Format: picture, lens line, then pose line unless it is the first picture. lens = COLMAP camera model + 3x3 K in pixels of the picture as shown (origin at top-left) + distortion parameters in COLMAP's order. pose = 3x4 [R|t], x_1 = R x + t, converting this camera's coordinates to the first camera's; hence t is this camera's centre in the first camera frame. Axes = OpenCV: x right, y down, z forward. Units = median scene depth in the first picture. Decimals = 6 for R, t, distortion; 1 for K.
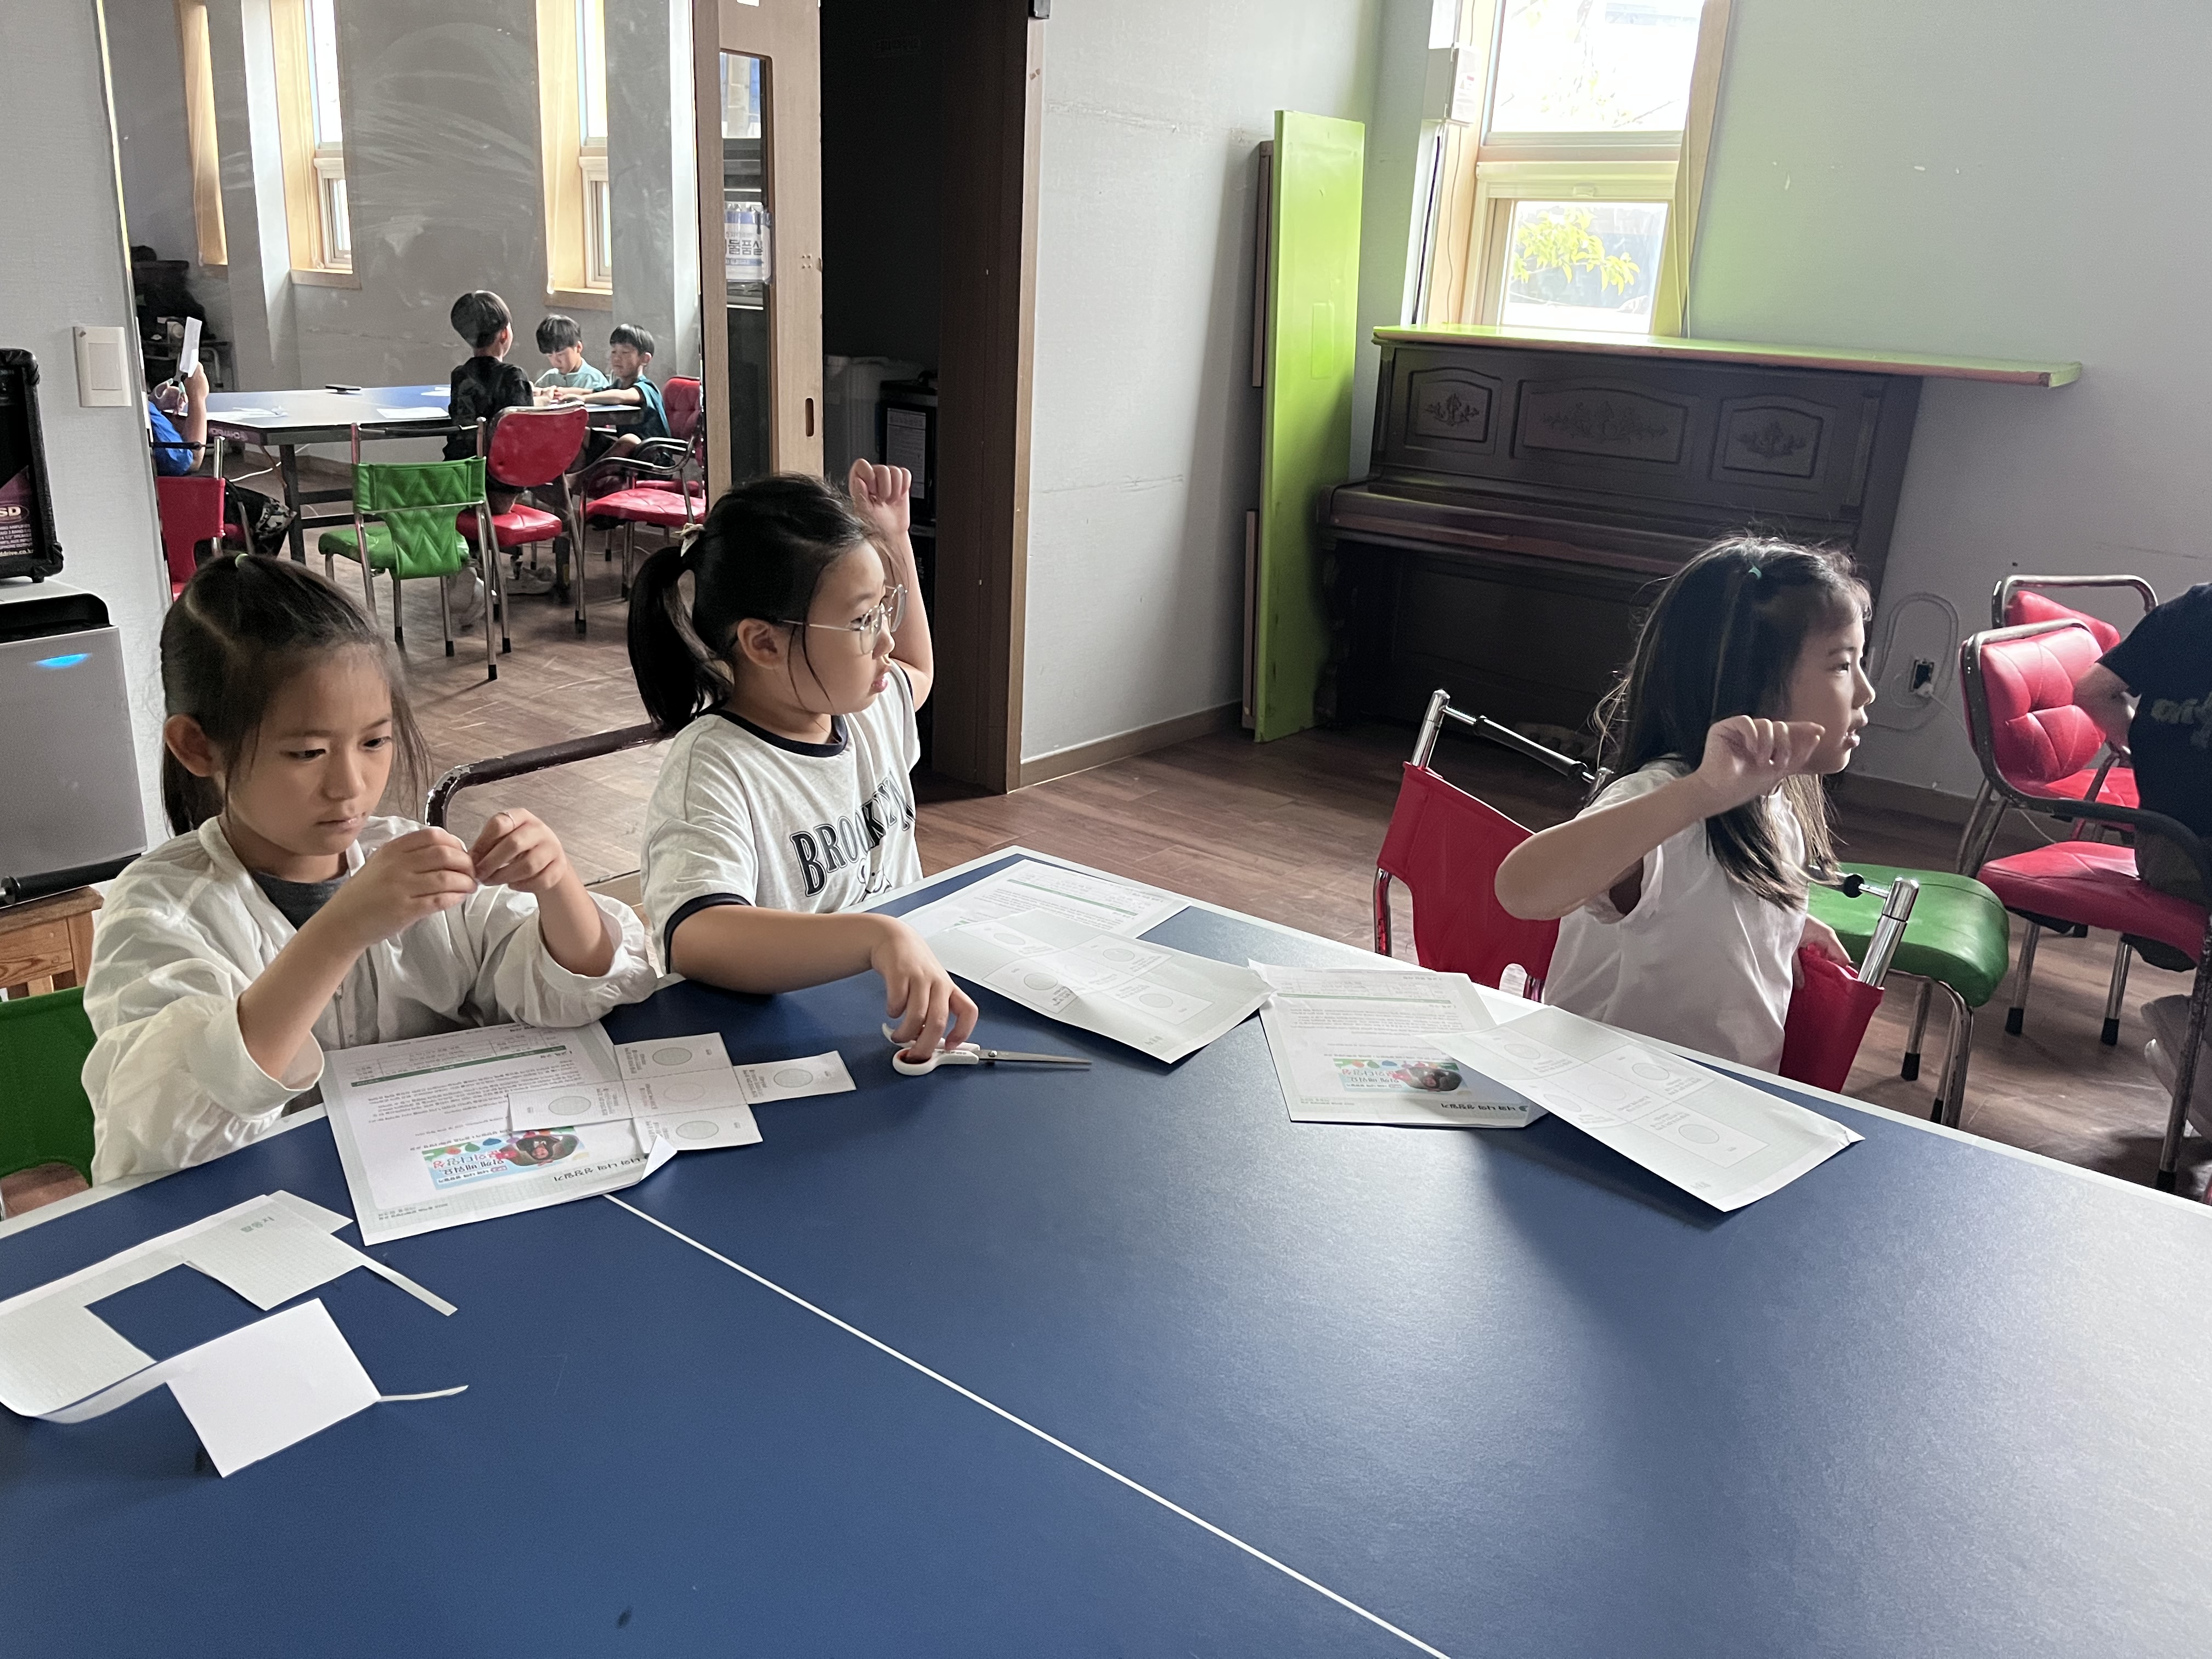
lens RADIAL K [[1664.0, 0, 1103.0], [0, 1664.0, 825.9], [0, 0, 1]] dist [0.042528, -0.068502]
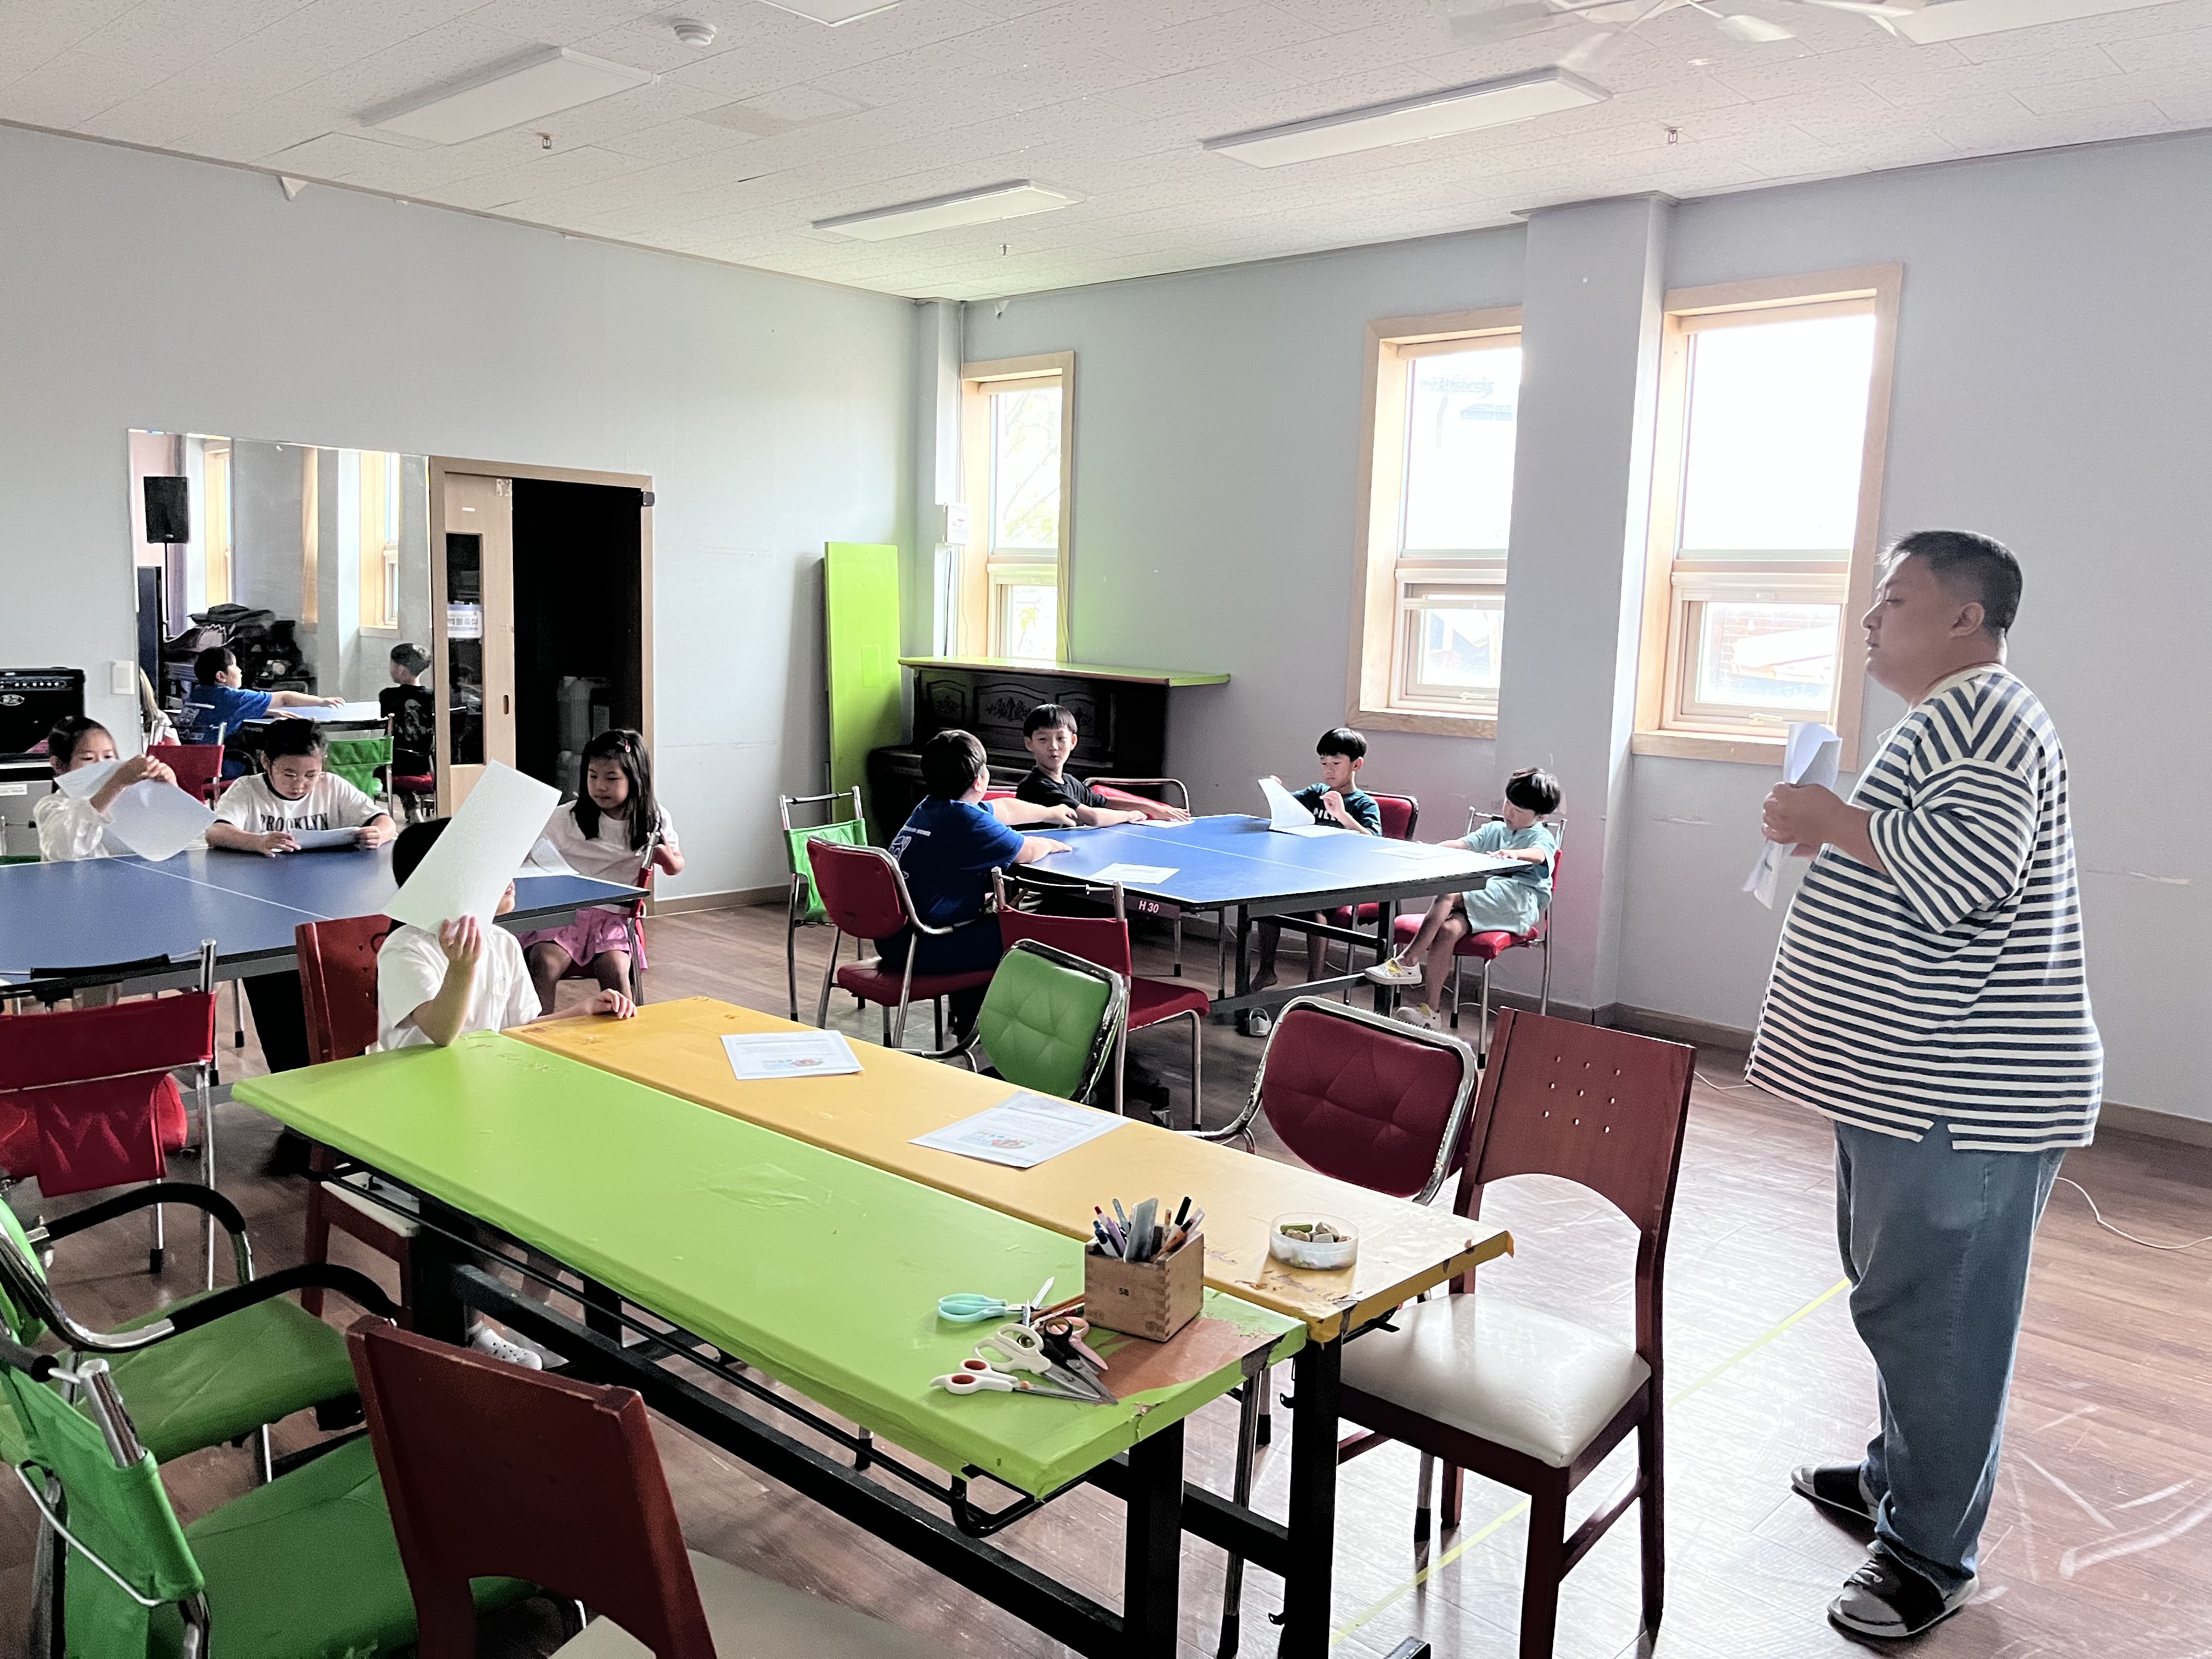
lens RADIAL K [[1664.0, 0, 1128.6], [0, 1664.0, 837.5], [0, 0, 1]] dist [0.042528, -0.068502]
pose [[0.998350, -0.003290, -0.057324, 0.519722], [-0.007366, 0.982769, -0.184694, 0.206127], [0.056944, 0.184811, 0.981123, -0.662785]]
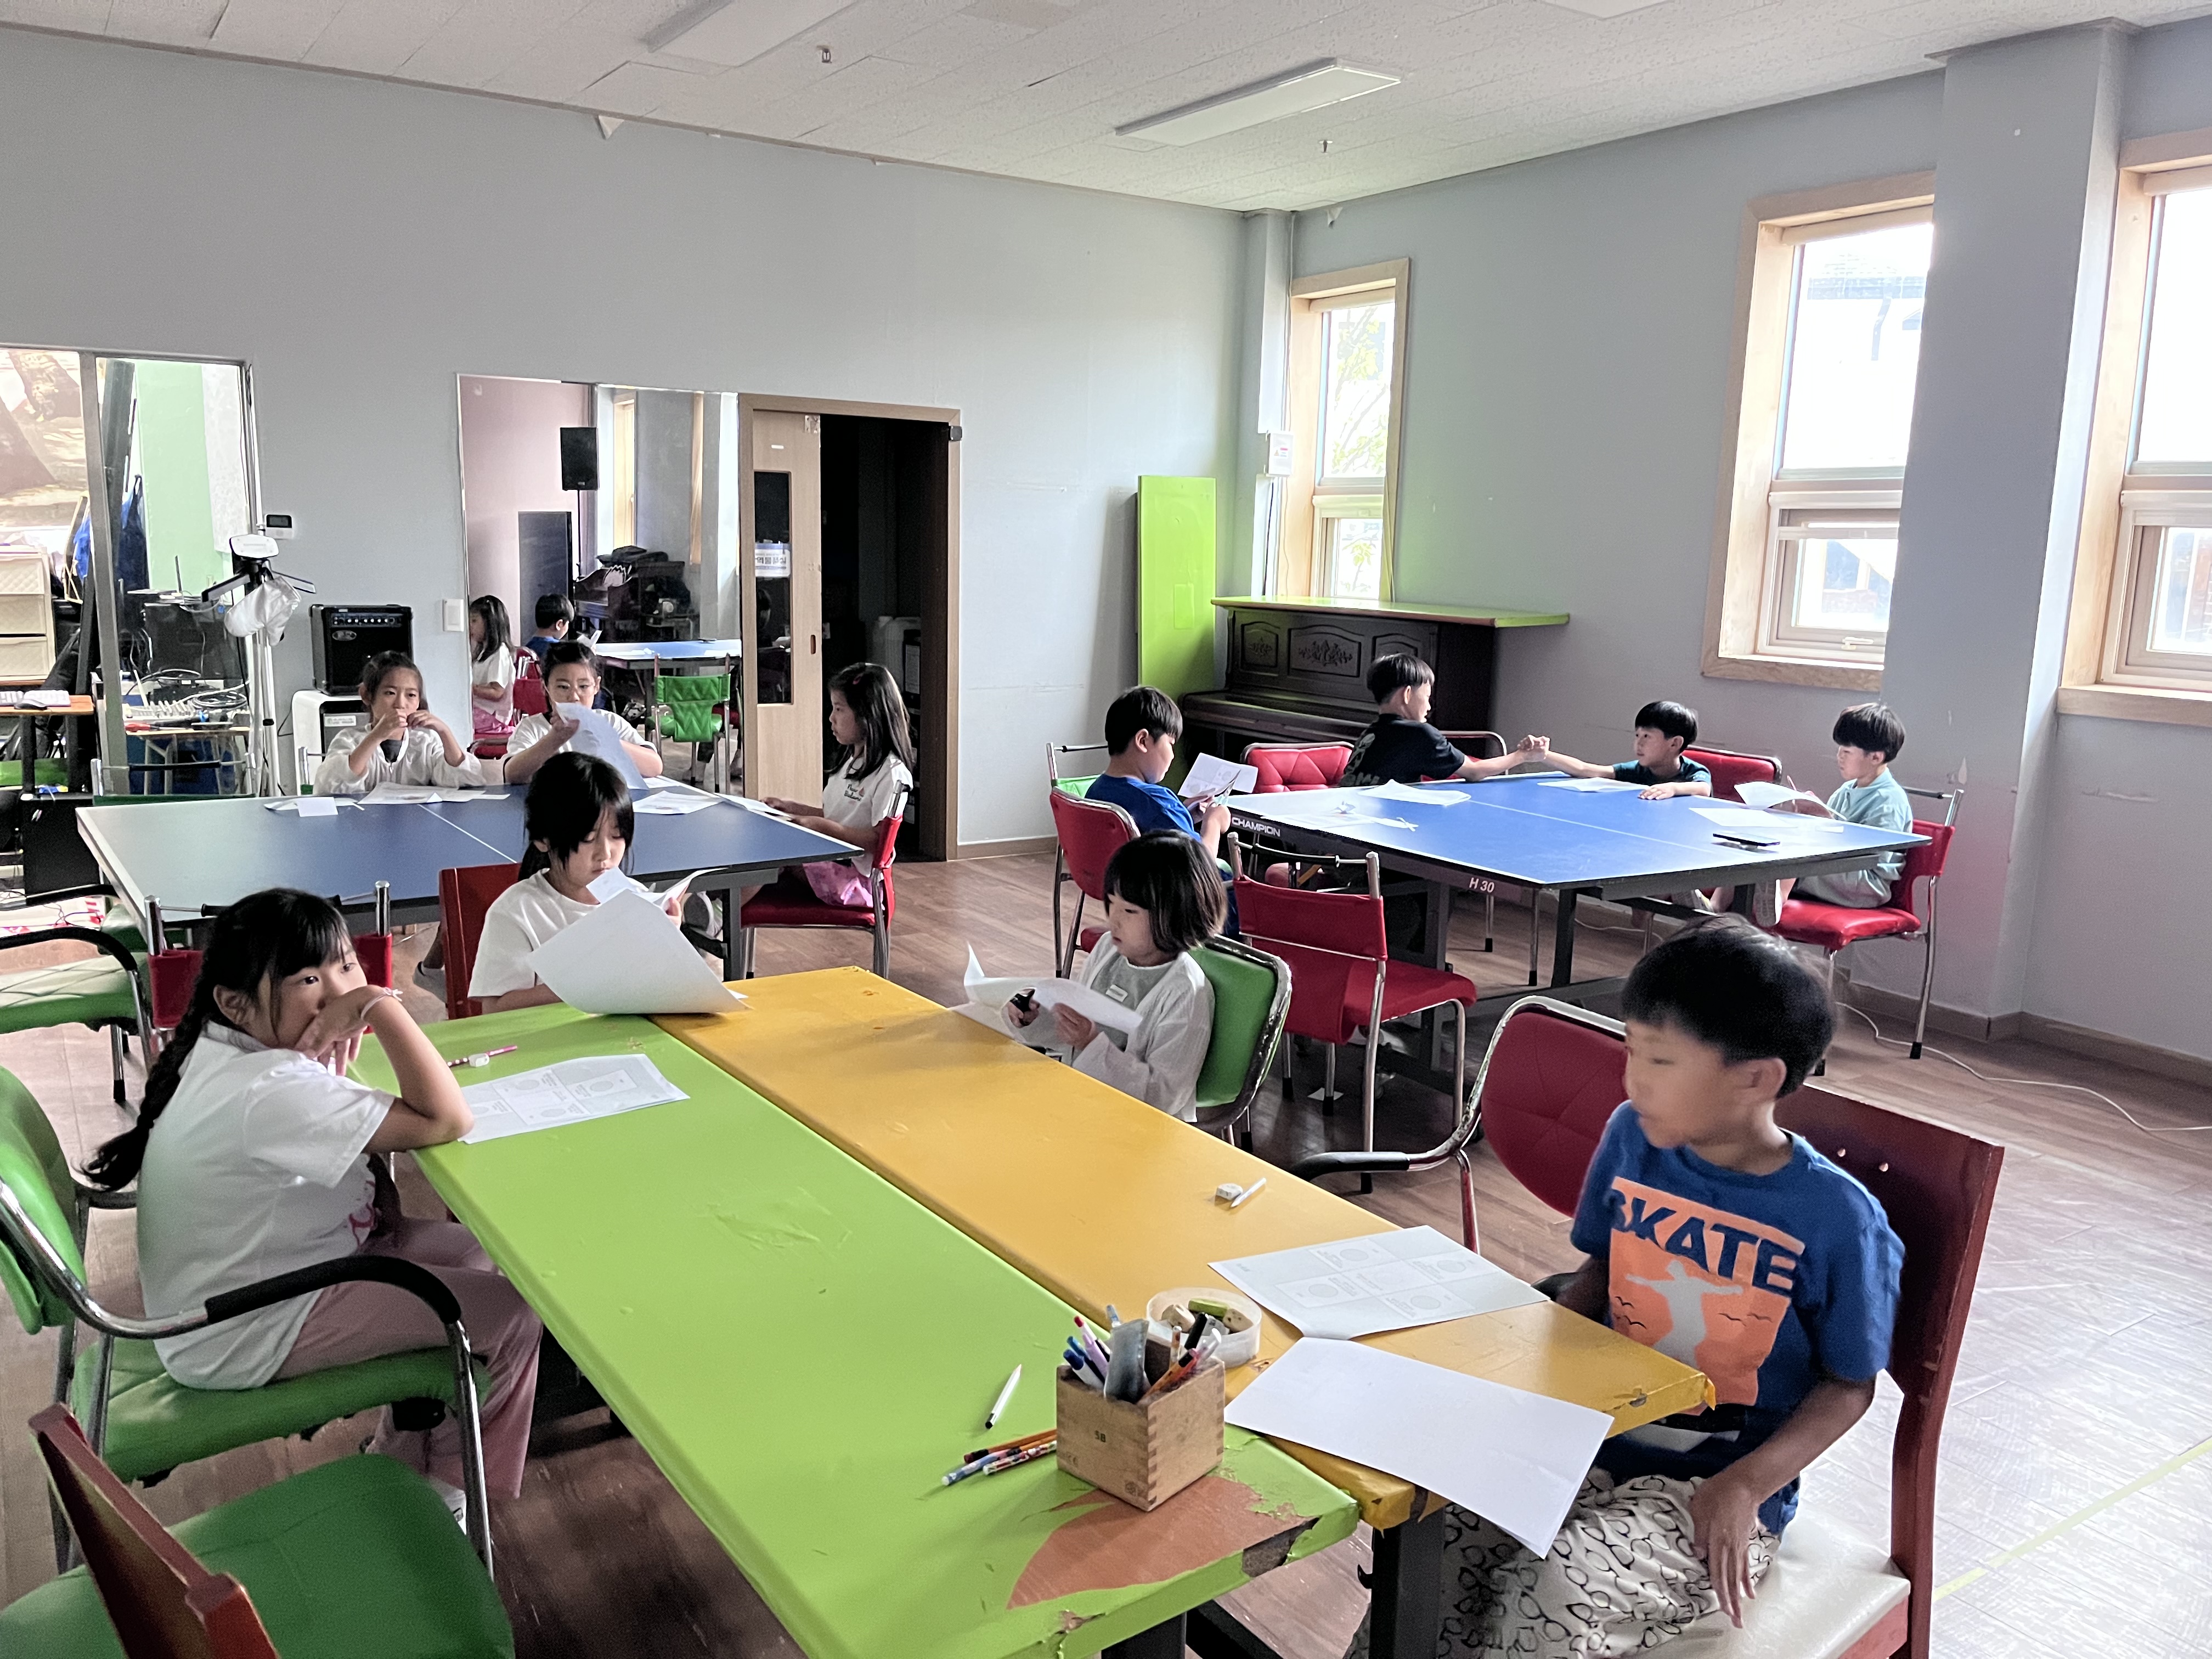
lens RADIAL K [[1664.0, 0, 1099.5], [0, 1664.0, 842.9], [0, 0, 1]] dist [0.042528, -0.068502]
pose [[0.953136, 0.035614, -0.300438, 0.580089], [-0.079961, 0.987390, -0.136631, 0.175771], [0.291783, 0.154251, 0.943965, -0.552789]]
